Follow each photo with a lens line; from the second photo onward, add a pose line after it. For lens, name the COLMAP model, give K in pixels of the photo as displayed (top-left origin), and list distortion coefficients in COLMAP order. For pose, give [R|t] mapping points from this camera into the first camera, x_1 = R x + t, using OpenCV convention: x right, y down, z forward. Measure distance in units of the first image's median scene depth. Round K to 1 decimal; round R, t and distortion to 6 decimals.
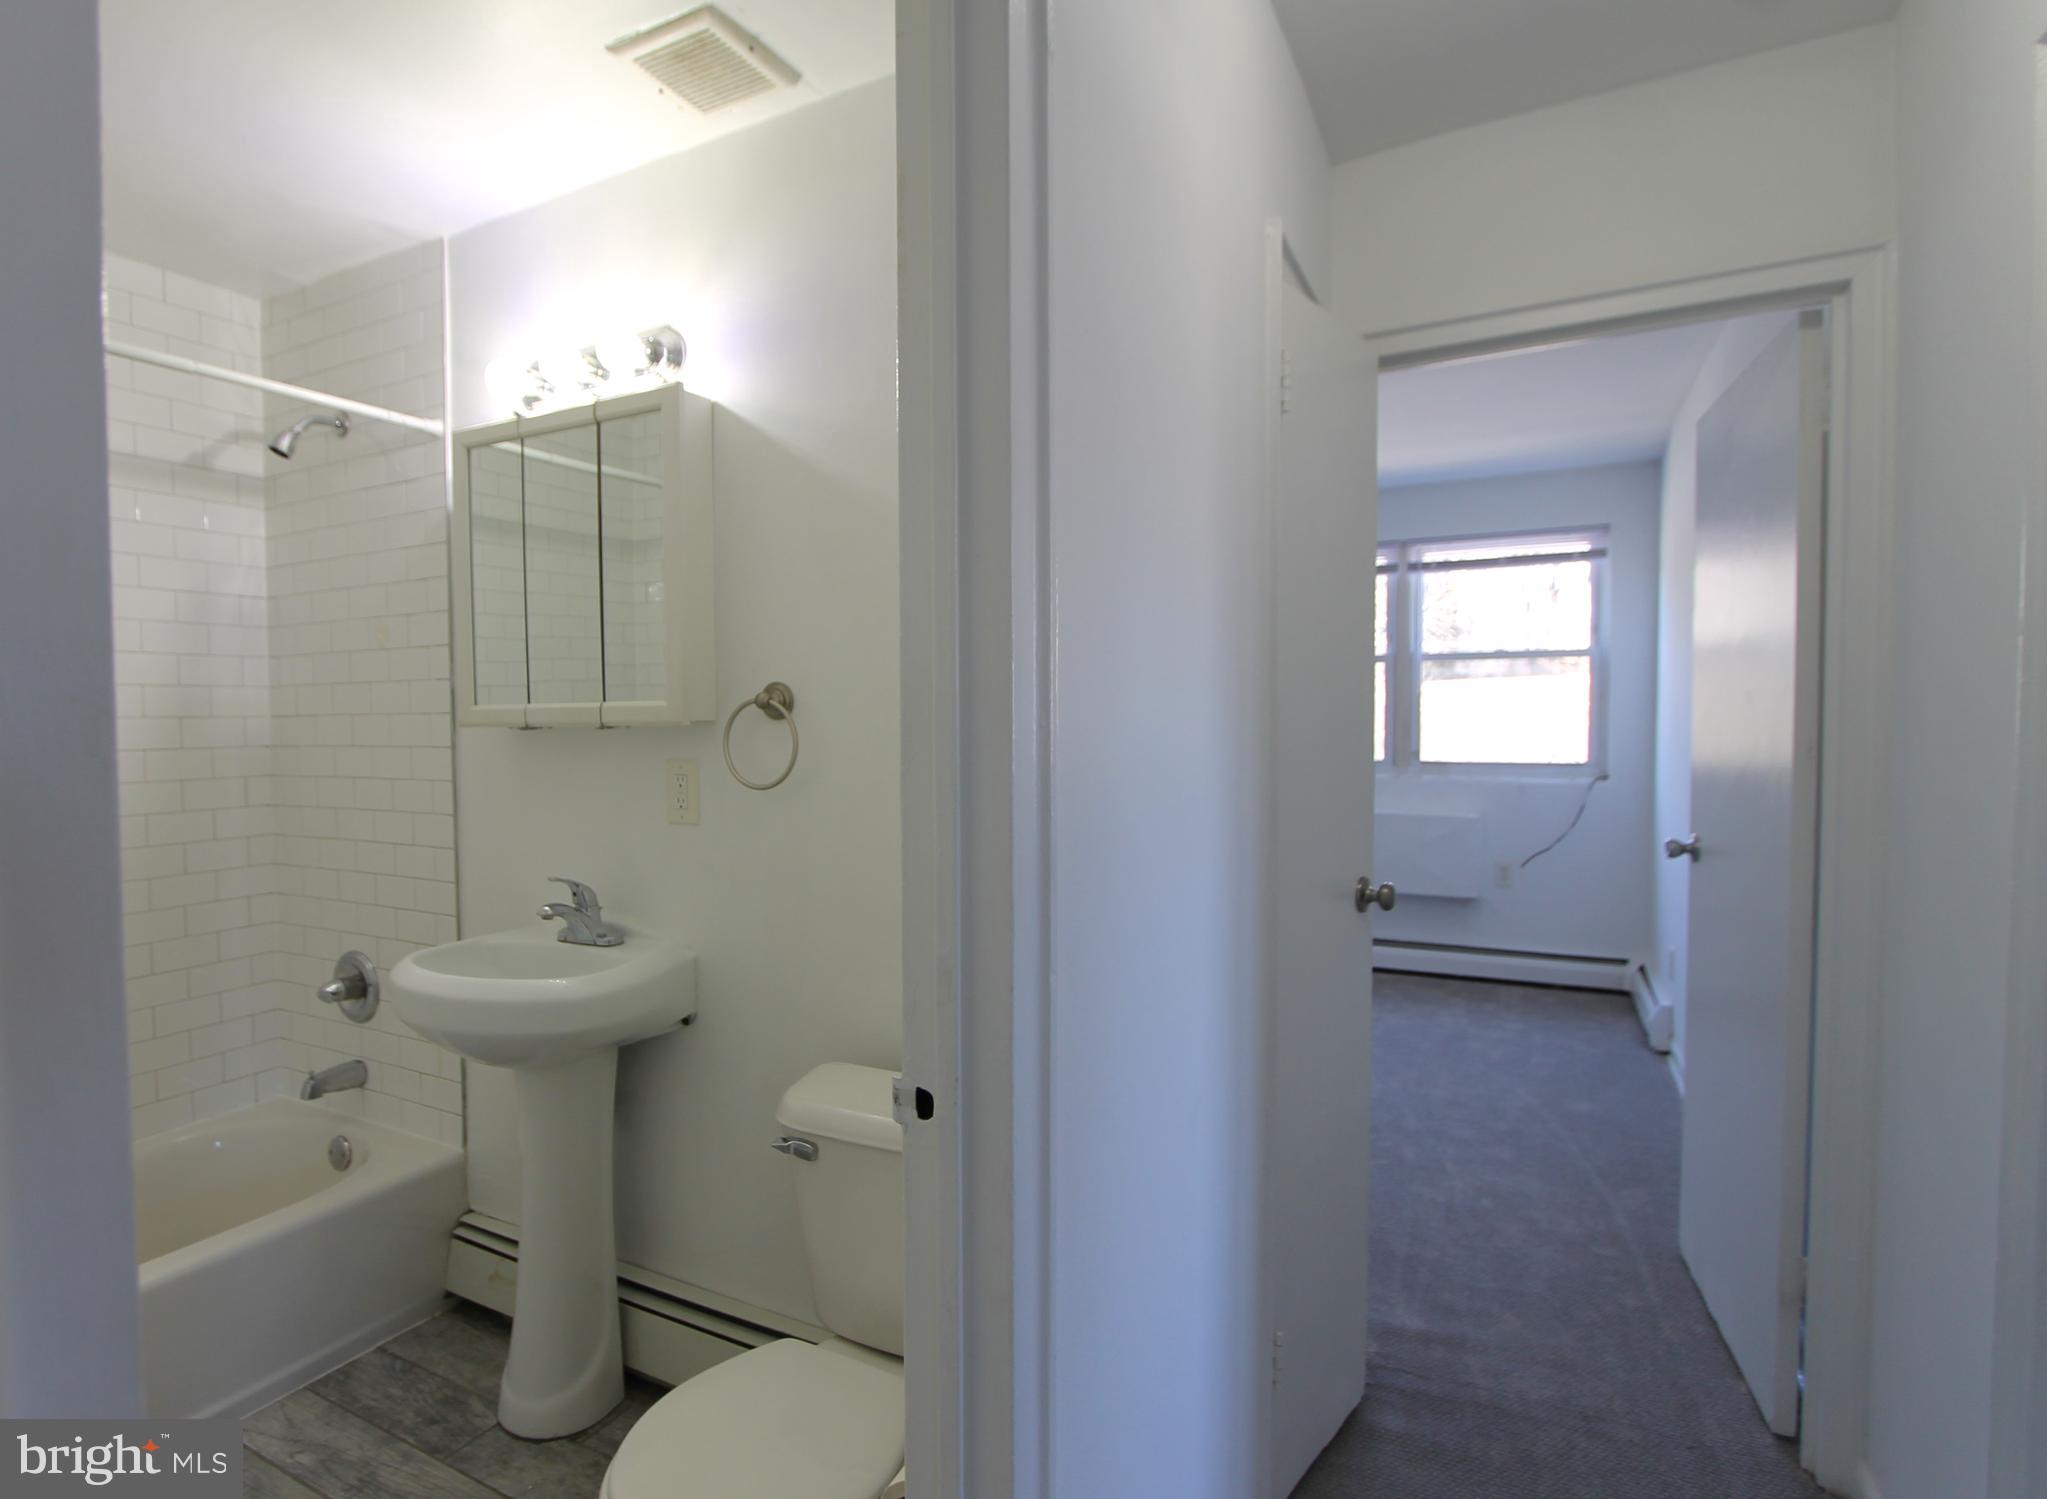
lens RADIAL K [[1054.3, 0, 946.4], [0, 1054.3, 761.4], [0, 0, 1]] dist [-0.019564, 0.001069]
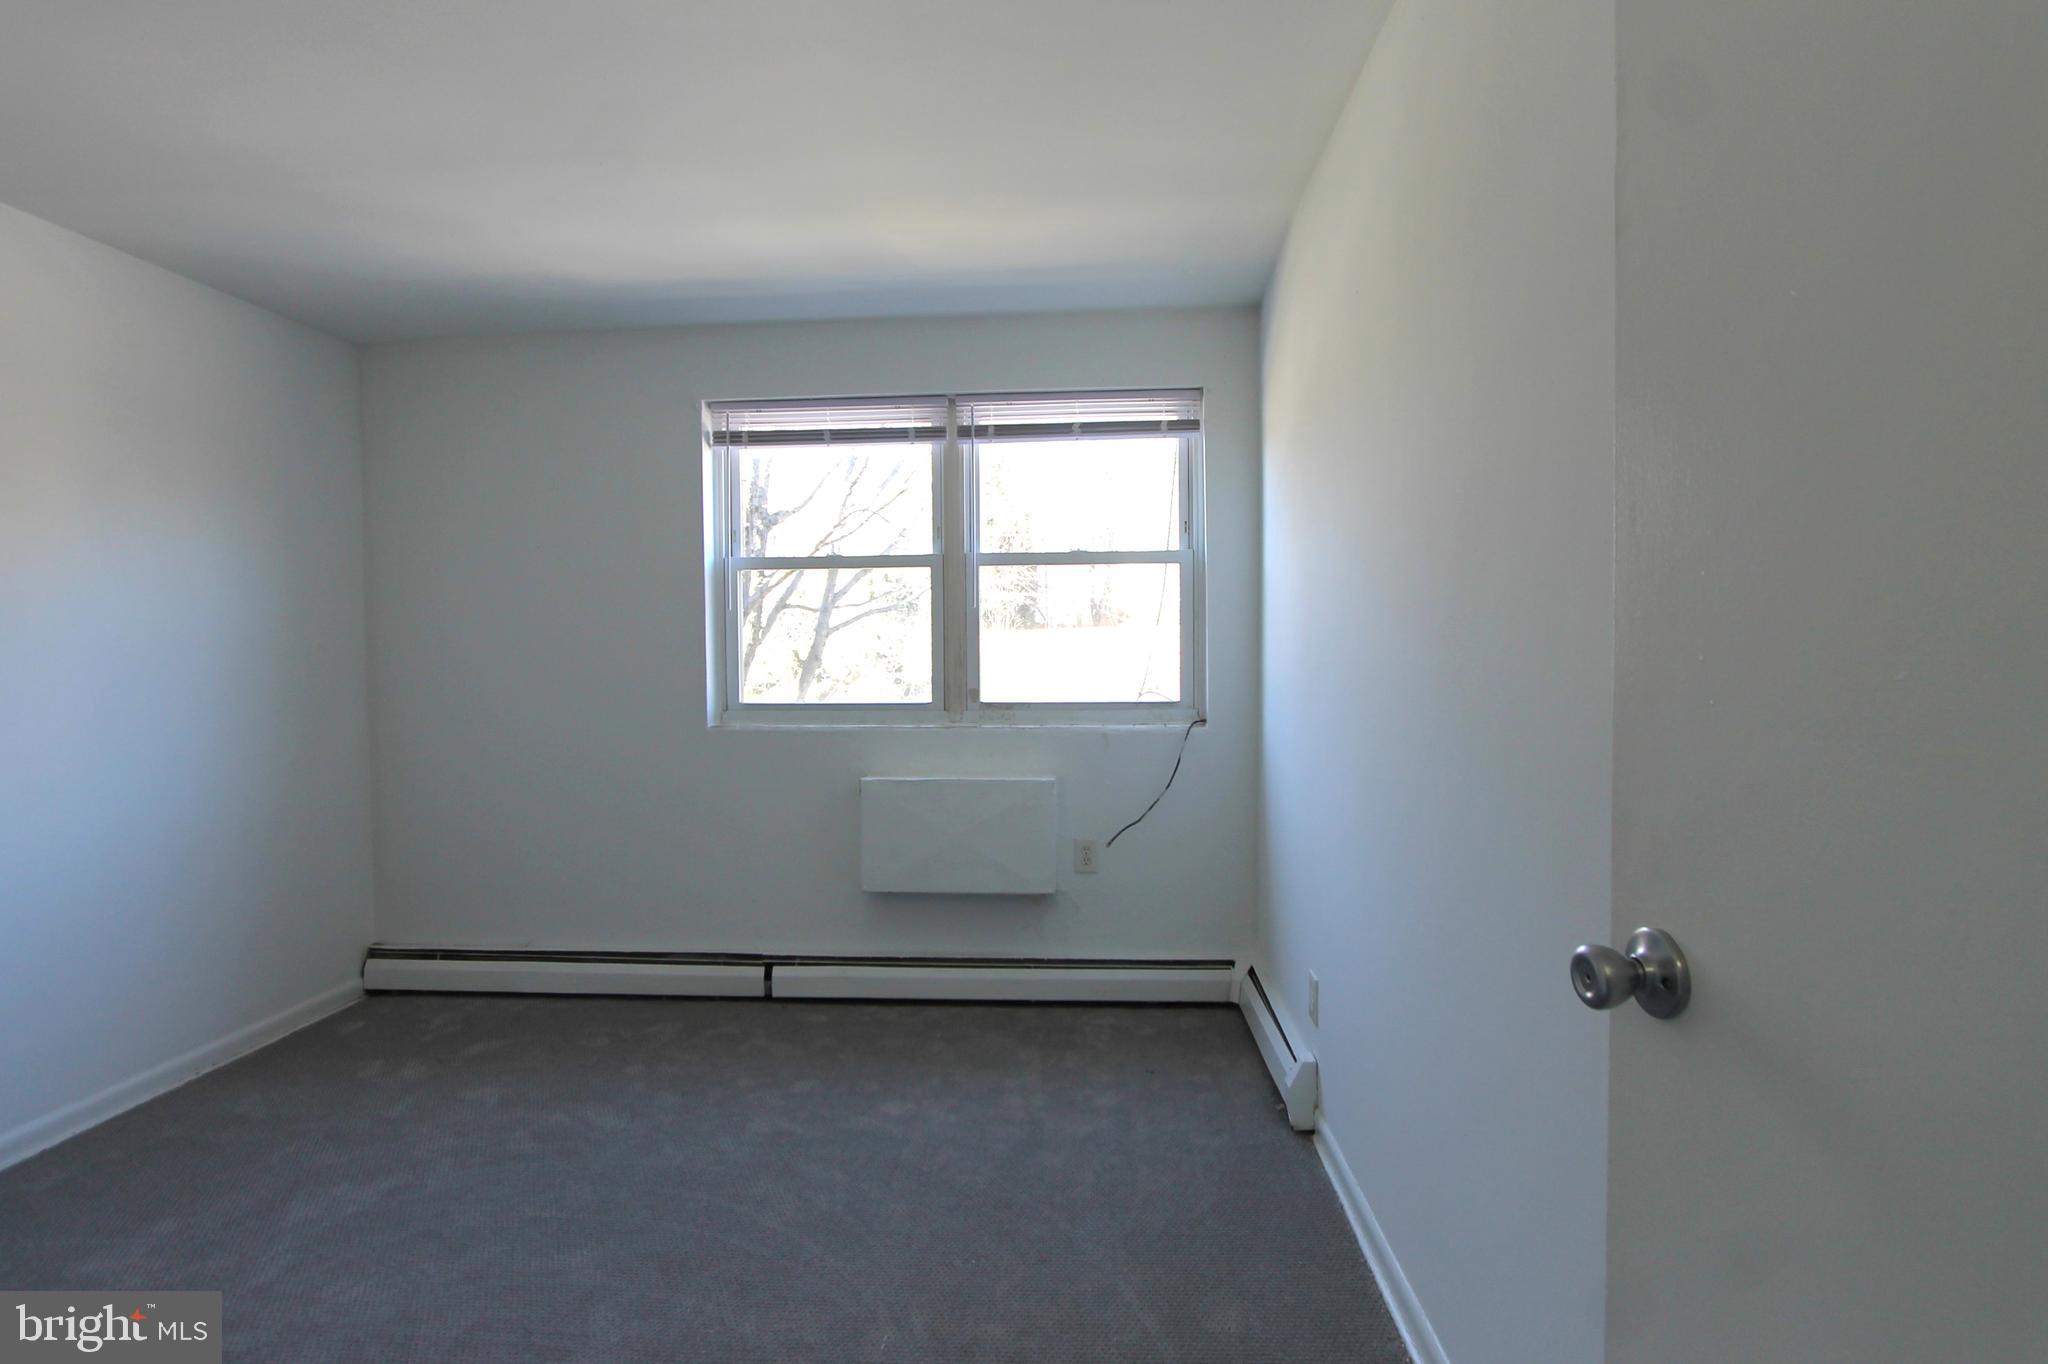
lens RADIAL K [[986.7, 0, 1027.4], [0, 986.7, 688.7], [0, 0, 1]] dist [-0.014637, 0.000946]
pose [[0.904372, -0.010901, 0.426605, 0.235737], [0.017794, 0.999768, -0.012175, -0.001542], [-0.426373, 0.018602, 0.904356, 0.457256]]
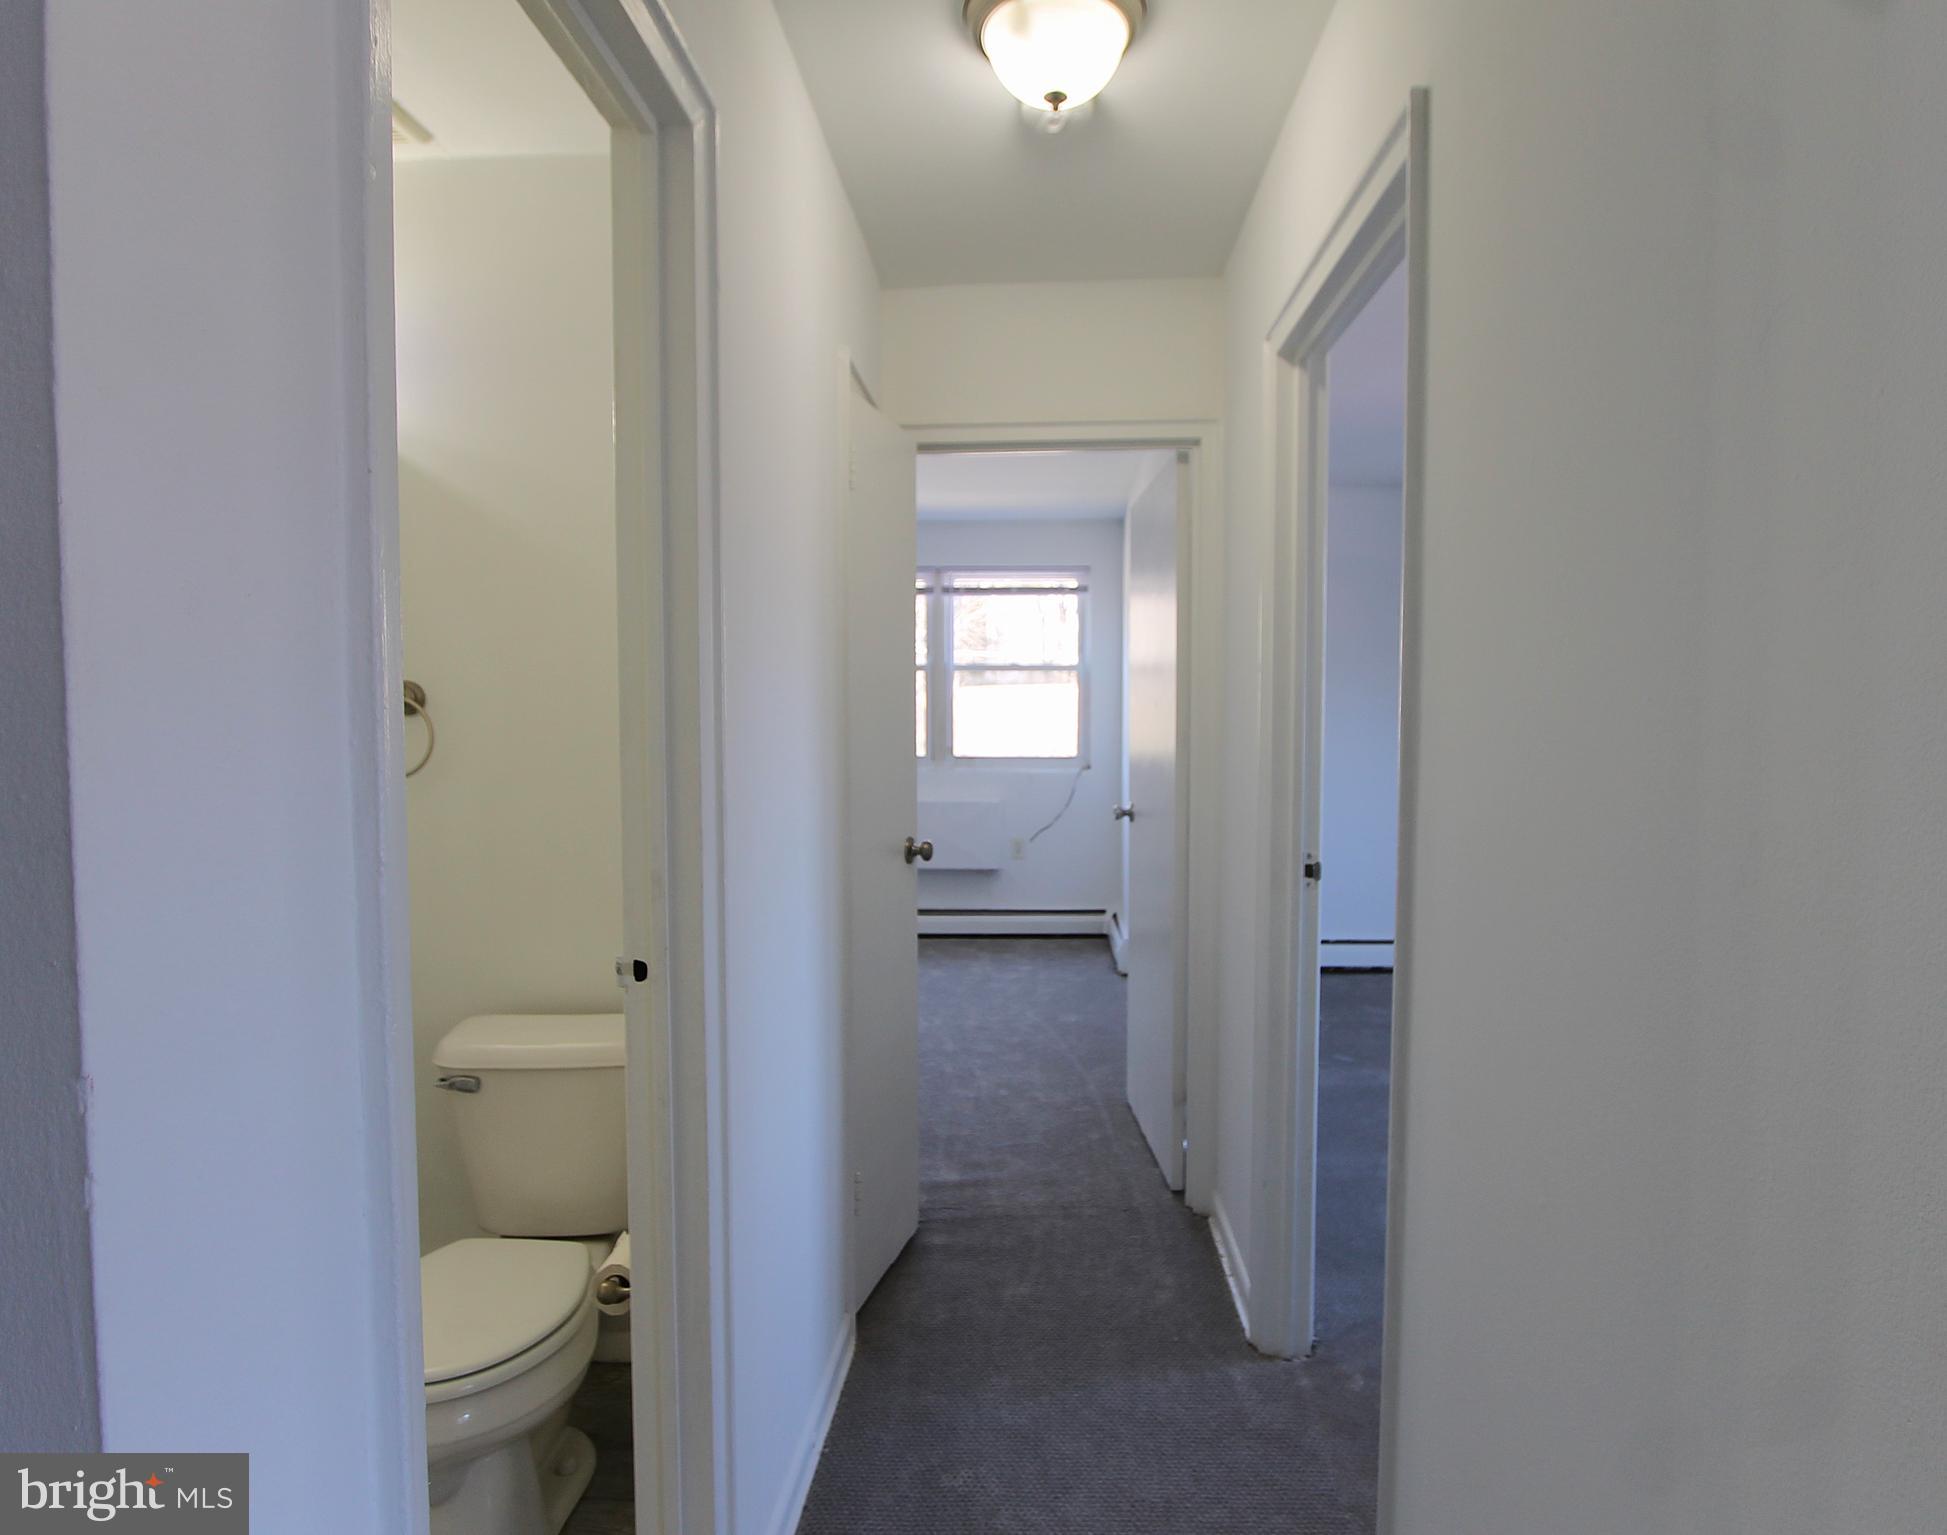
lens RADIAL K [[1073.5, 0, 1016.6], [0, 1073.5, 777.2], [0, 0, 1]] dist [-0.001482, -0.000068]
pose [[0.887237, -0.017373, 0.460987, -0.050228], [0.011531, 0.999814, 0.015486, 0.006900], [-0.461170, -0.008424, 0.887272, -0.122600]]
